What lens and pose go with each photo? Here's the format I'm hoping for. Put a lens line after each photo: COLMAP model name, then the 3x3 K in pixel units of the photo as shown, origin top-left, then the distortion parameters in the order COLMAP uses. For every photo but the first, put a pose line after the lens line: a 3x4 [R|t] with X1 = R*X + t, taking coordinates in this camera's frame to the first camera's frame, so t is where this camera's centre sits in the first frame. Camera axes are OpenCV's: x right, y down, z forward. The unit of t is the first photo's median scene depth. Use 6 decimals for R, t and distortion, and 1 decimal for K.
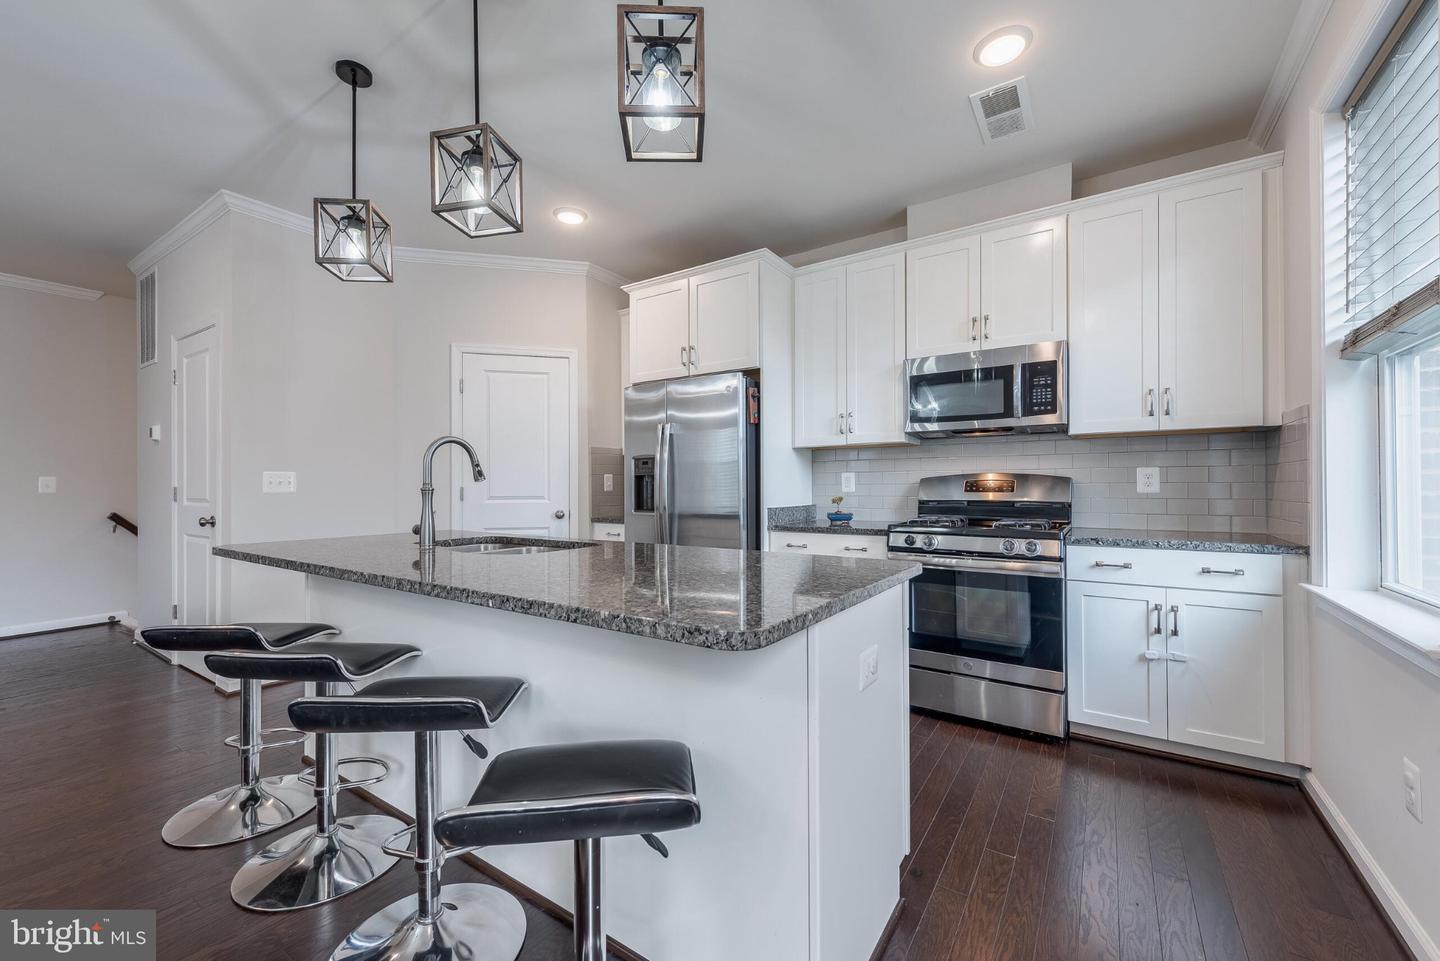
lens RADIAL K [[569.8, 0, 715.2], [0, 569.8, 487.2], [0, 0, 1]] dist [0.003612, -0.001319]
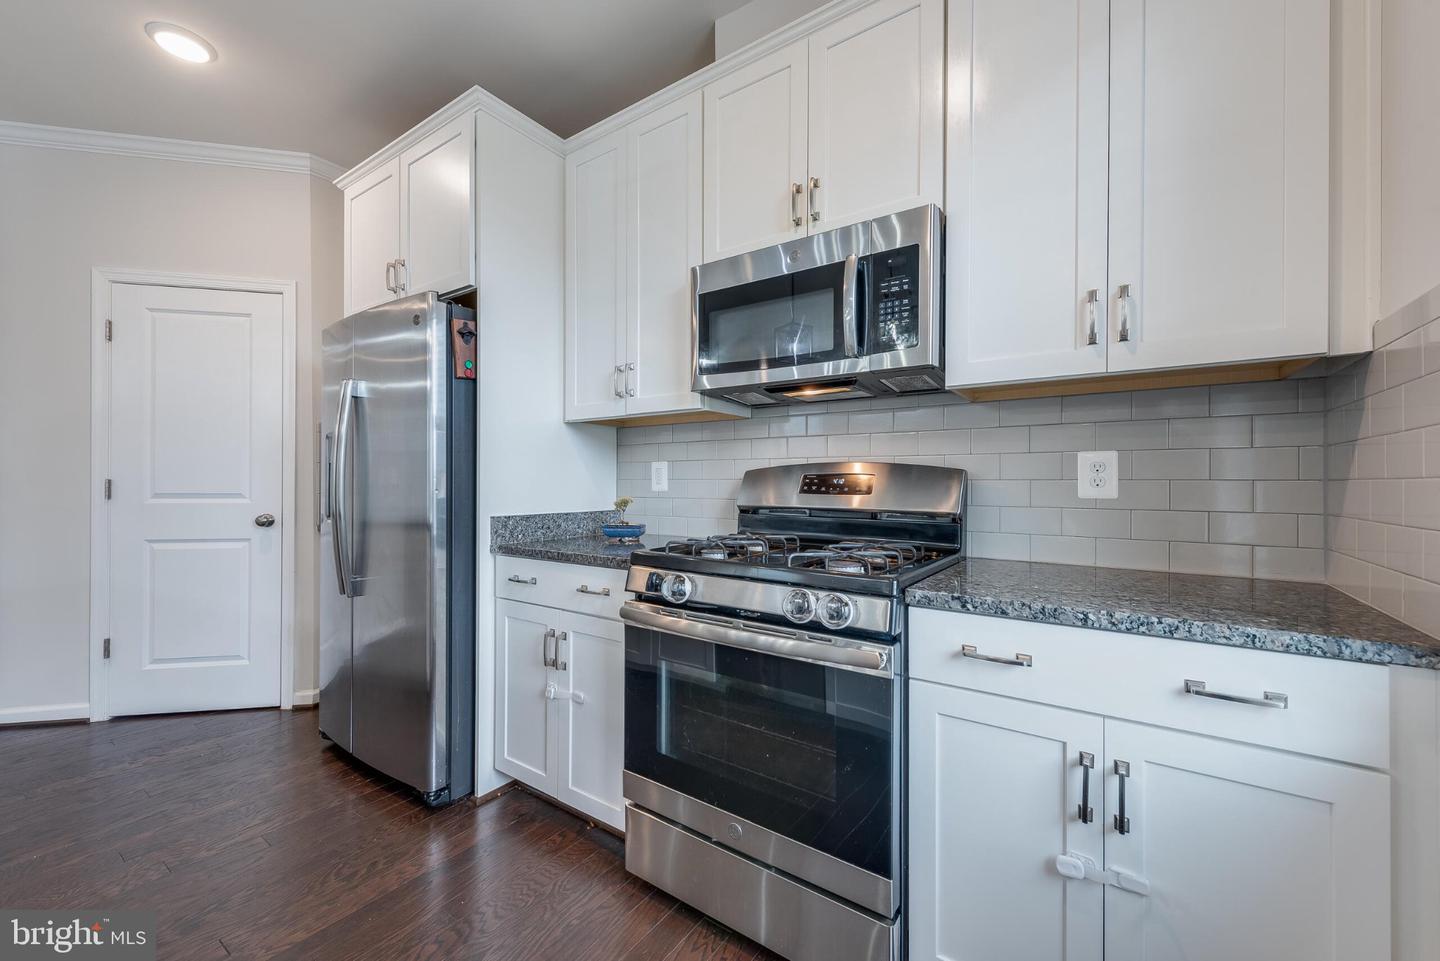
lens RADIAL K [[569.8, 0, 720.0], [0, 569.8, 485.4], [0, 0, 1]] dist [0.003612, -0.001319]
pose [[0.999913, 0.008930, -0.009712, 0.411621], [-0.008924, 0.999960, 0.000624, 0.000278], [0.009717, -0.000537, 0.999953, 0.461744]]
